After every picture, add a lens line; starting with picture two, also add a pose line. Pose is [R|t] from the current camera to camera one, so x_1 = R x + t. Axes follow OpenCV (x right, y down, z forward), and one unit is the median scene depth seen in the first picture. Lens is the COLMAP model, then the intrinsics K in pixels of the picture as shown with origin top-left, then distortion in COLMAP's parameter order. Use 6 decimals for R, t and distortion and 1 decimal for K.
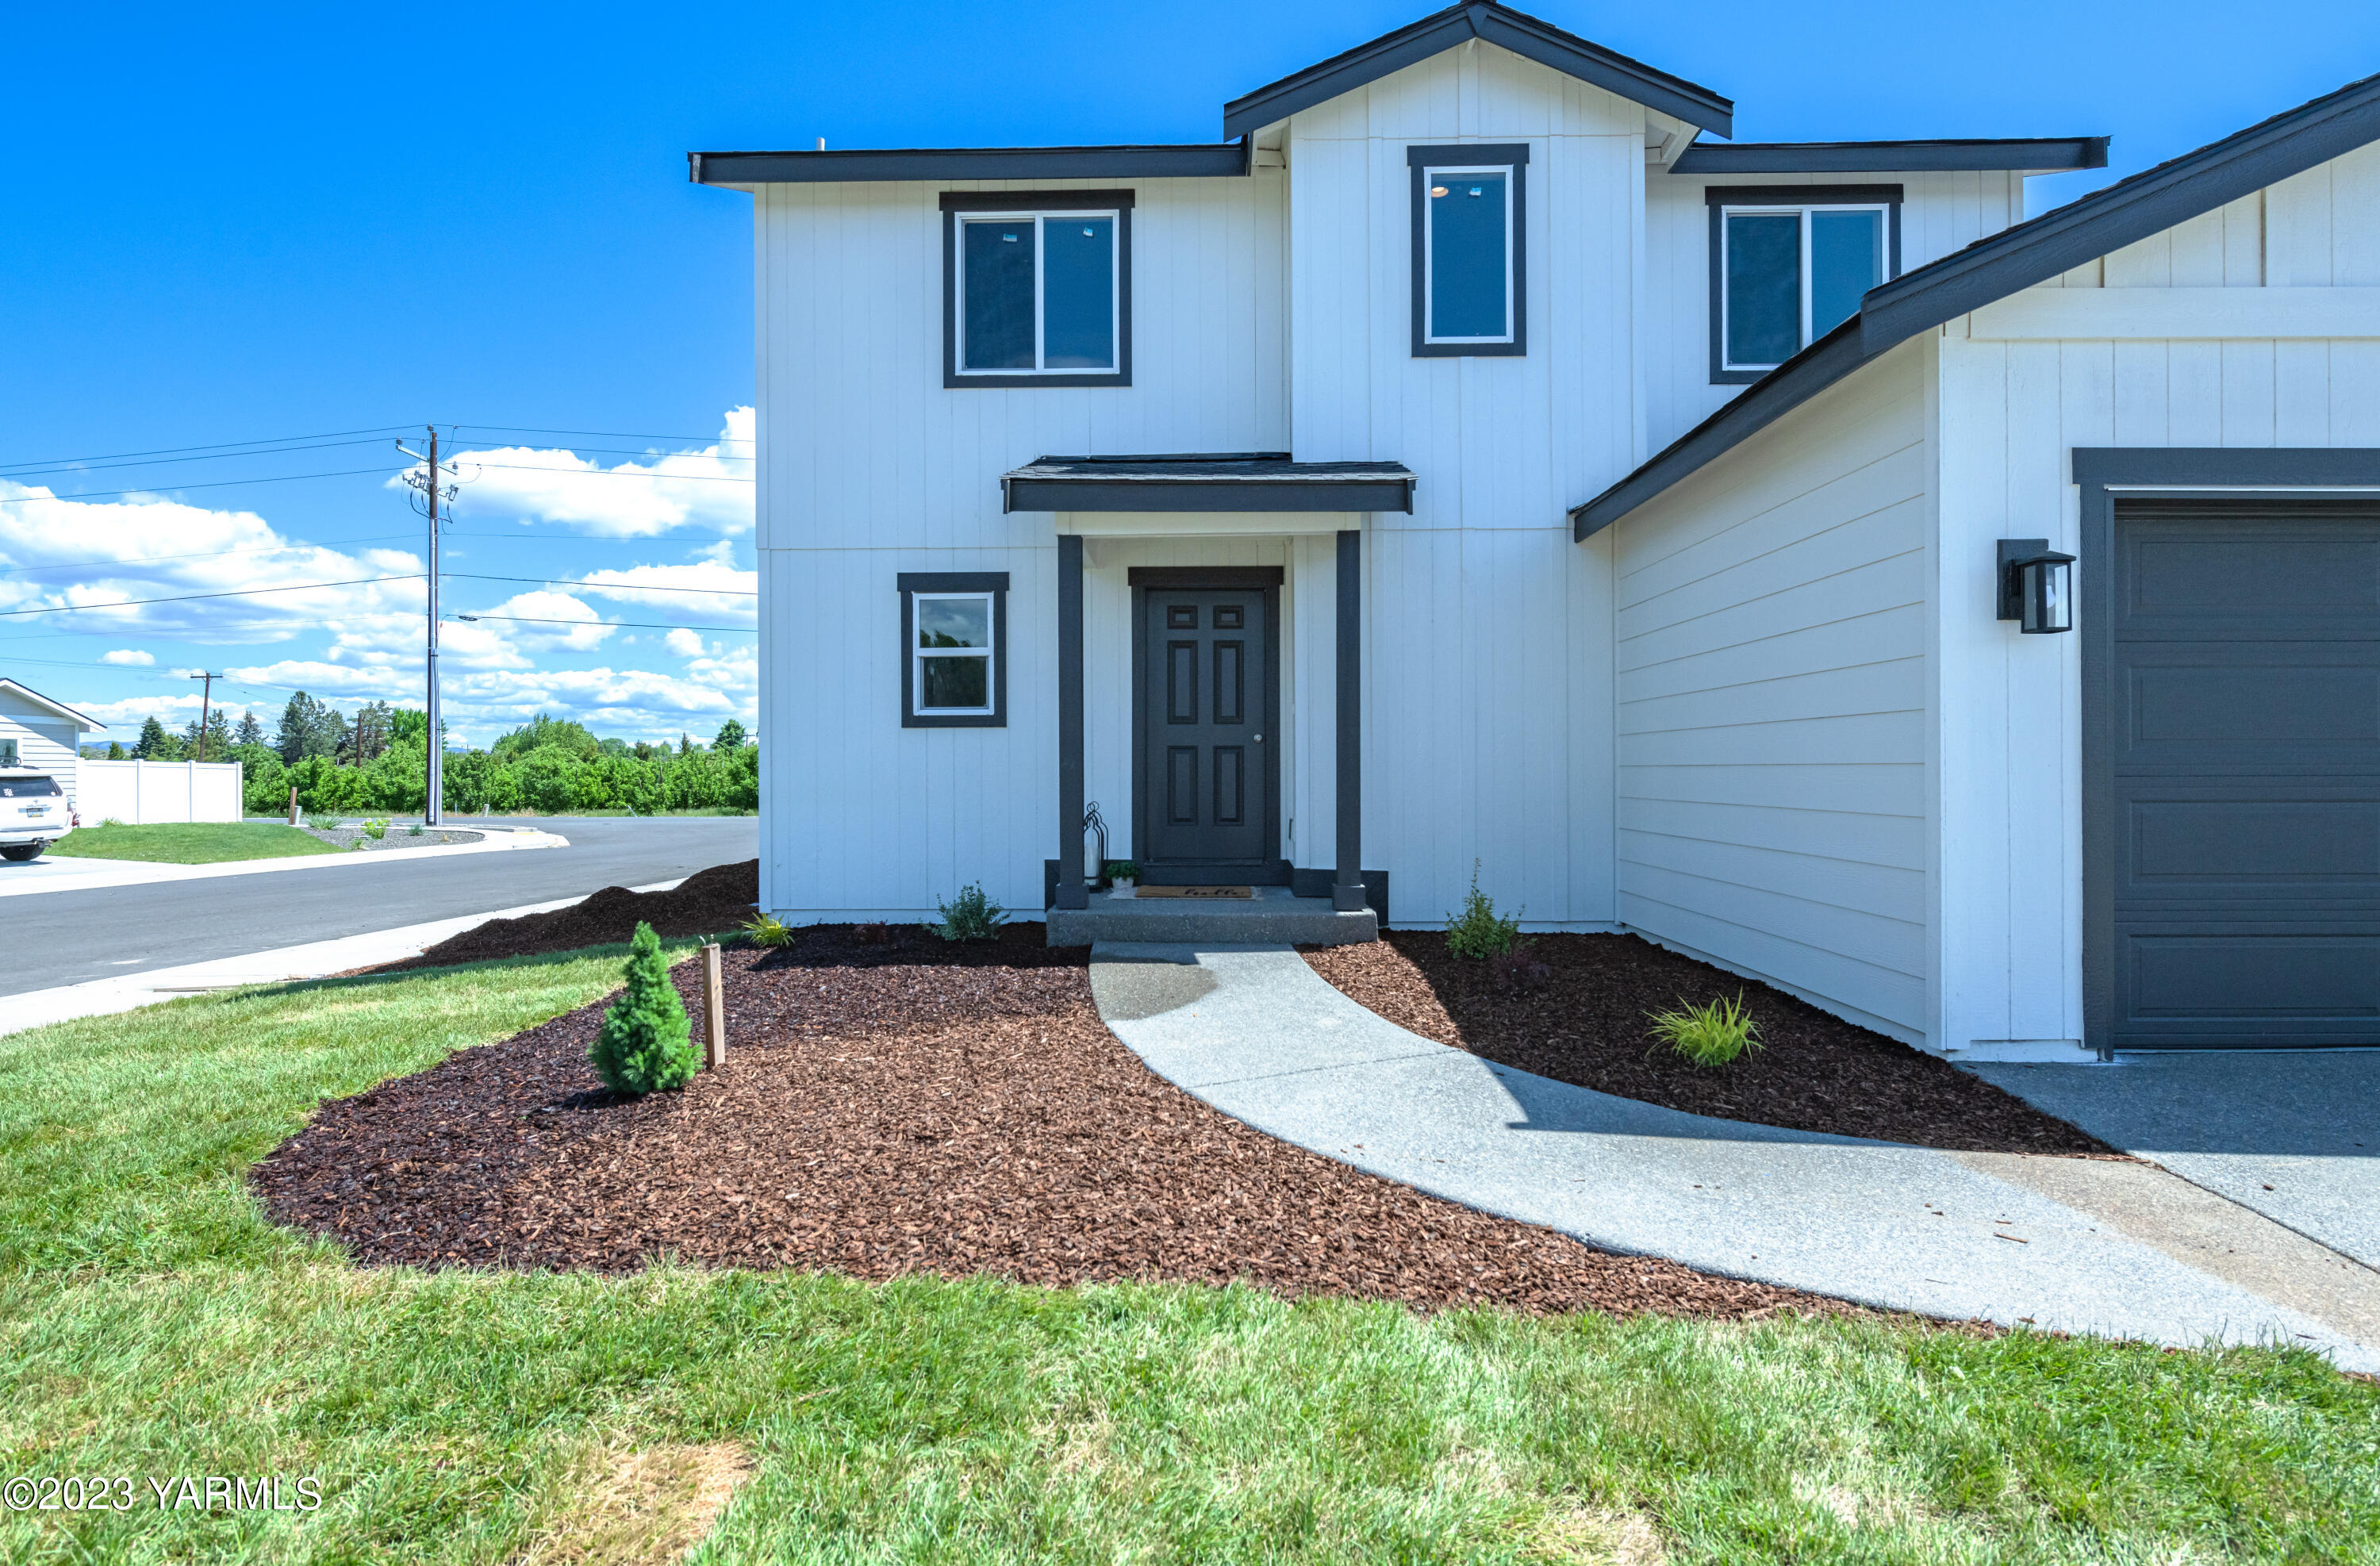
lens RADIAL K [[1120.3, 0, 1229.4], [0, 1120.3, 772.8], [0, 0, 1]] dist [-0.004400, -0.001134]
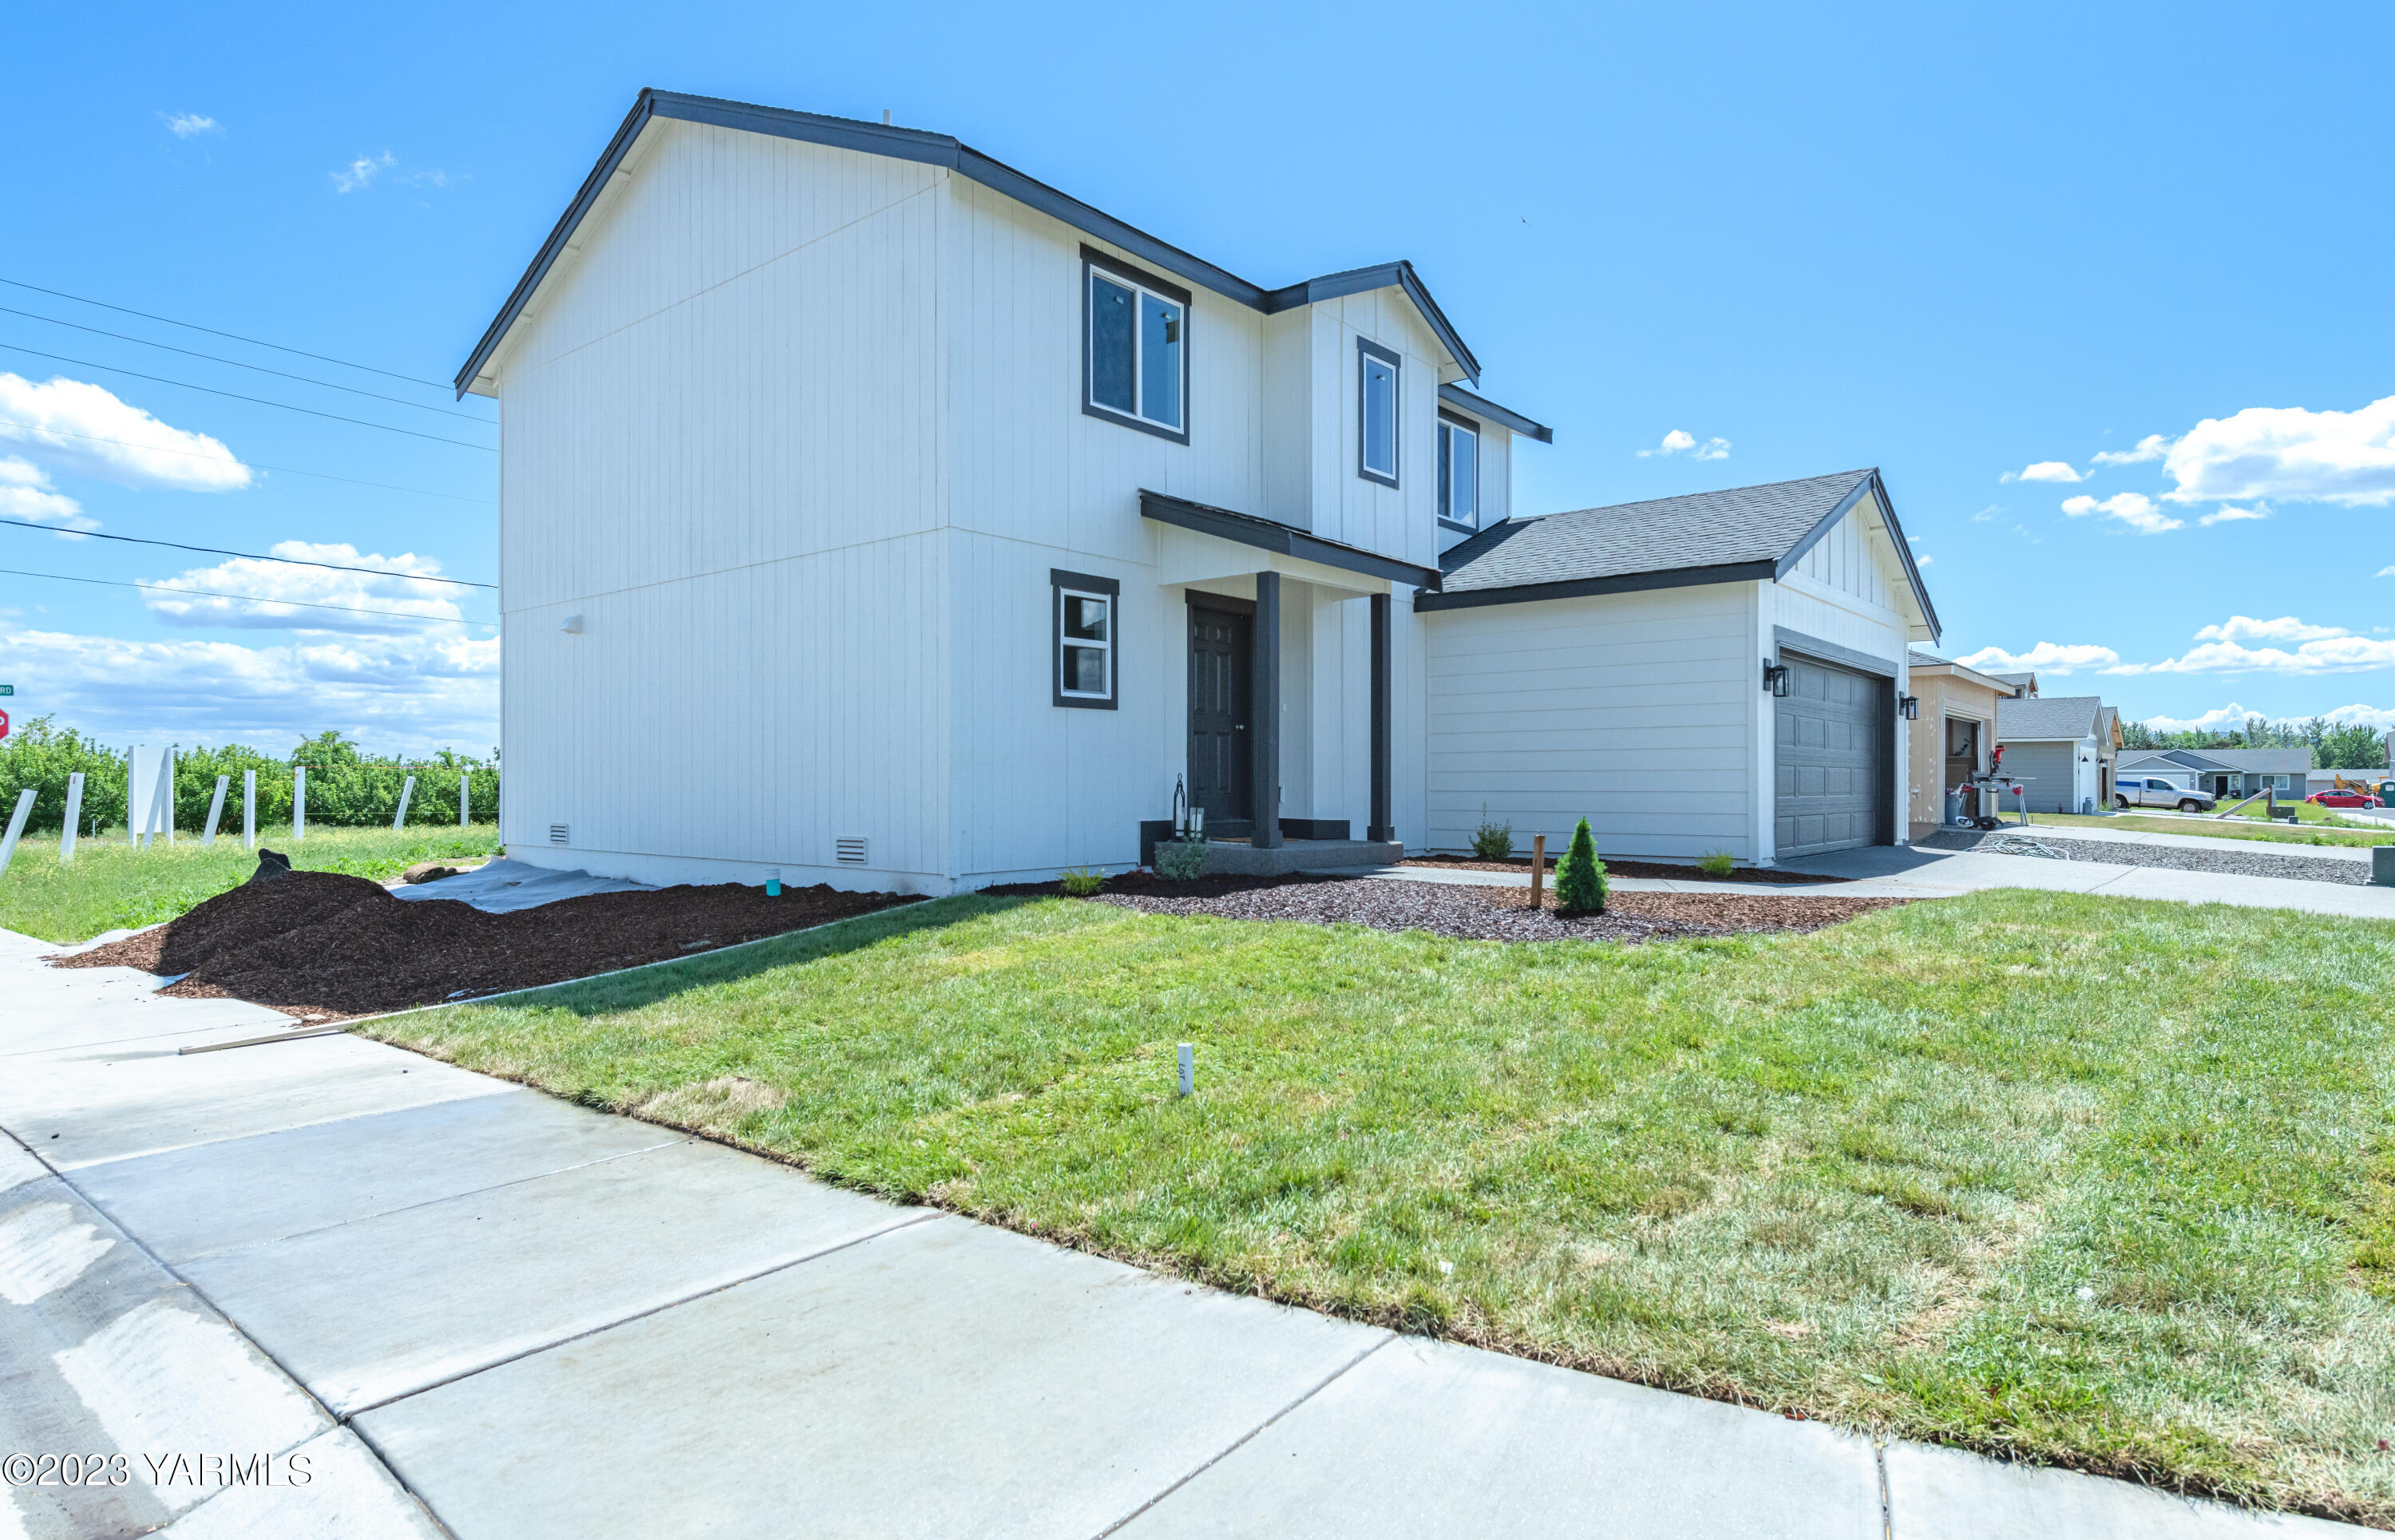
lens RADIAL K [[1254.0, 0, 1156.0], [0, 1254.0, 779.1], [0, 0, 1]] dist [0.002284, 0.000150]
pose [[0.656044, 0.007681, 0.754684, -1.180786], [-0.000073, 0.999949, -0.010114, 0.045702], [-0.754723, 0.006580, 0.656011, 0.100219]]
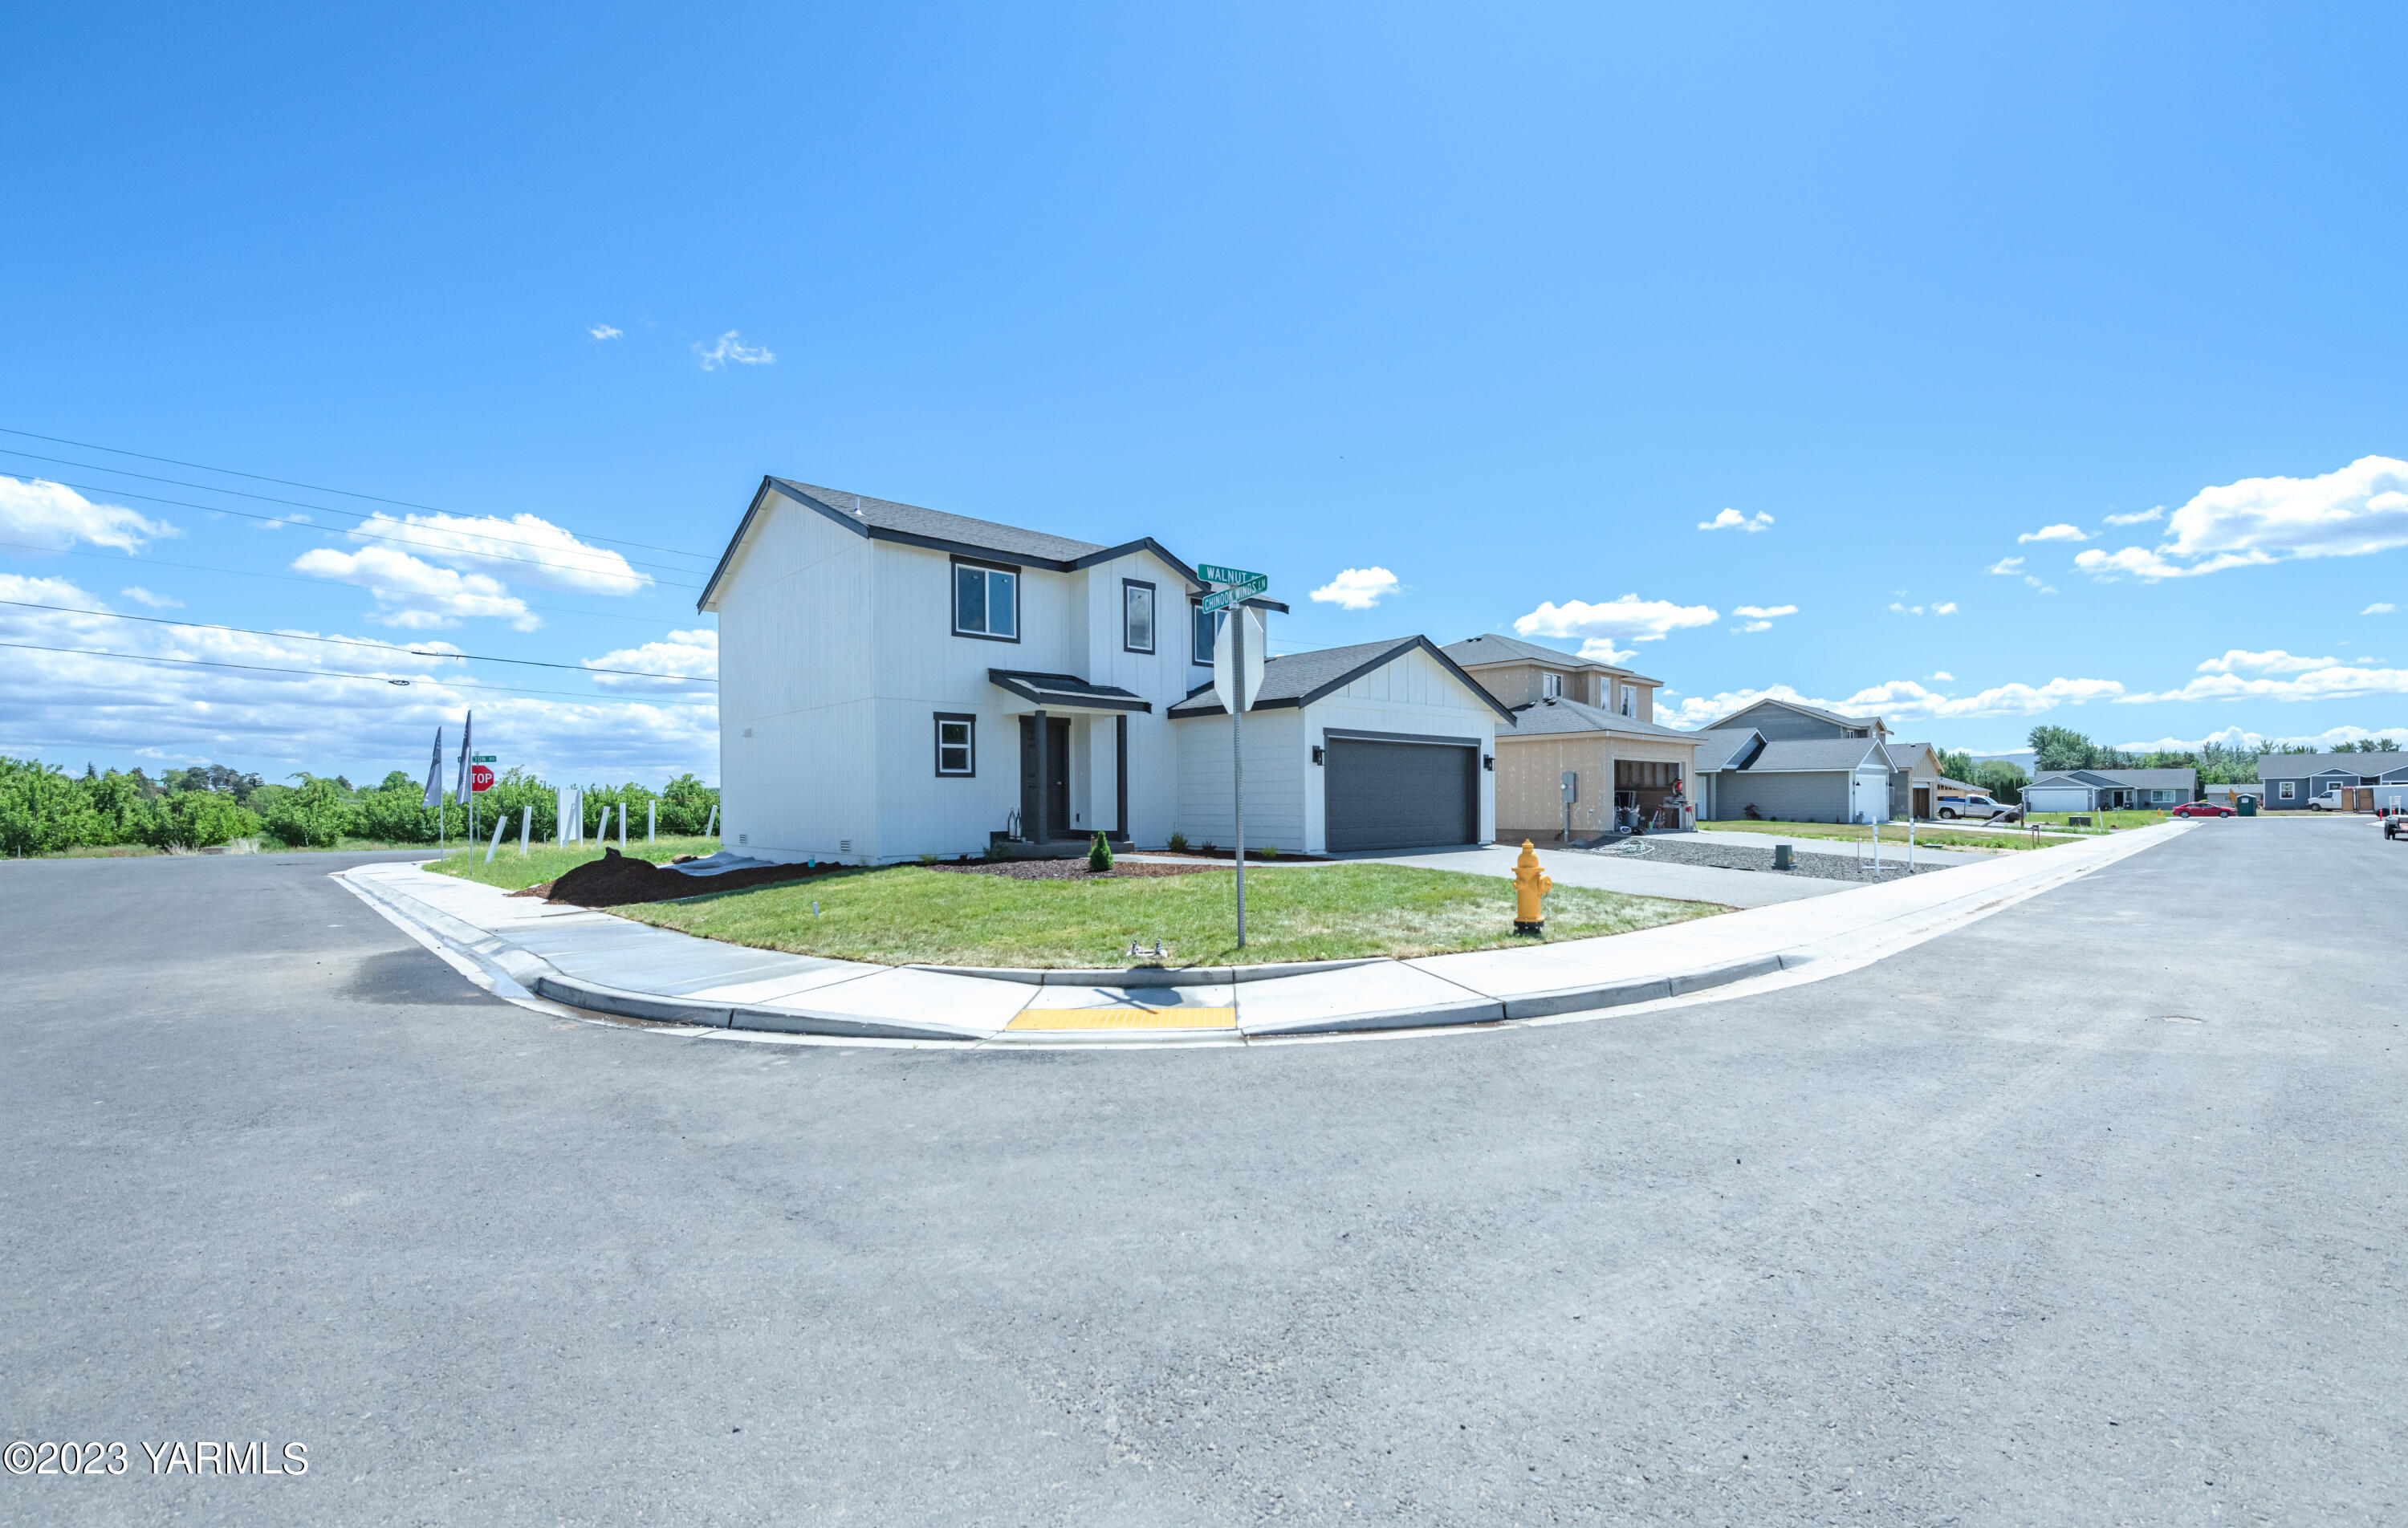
lens RADIAL K [[980.8, 0, 1195.7], [0, 980.8, 805.3], [0, 0, 1]] dist [-0.000353, 0.000055]
pose [[0.743104, -0.002568, 0.669171, -1.279585], [0.006352, 0.999975, -0.003217, 0.029724], [-0.669146, 0.006642, 0.743101, -0.913536]]
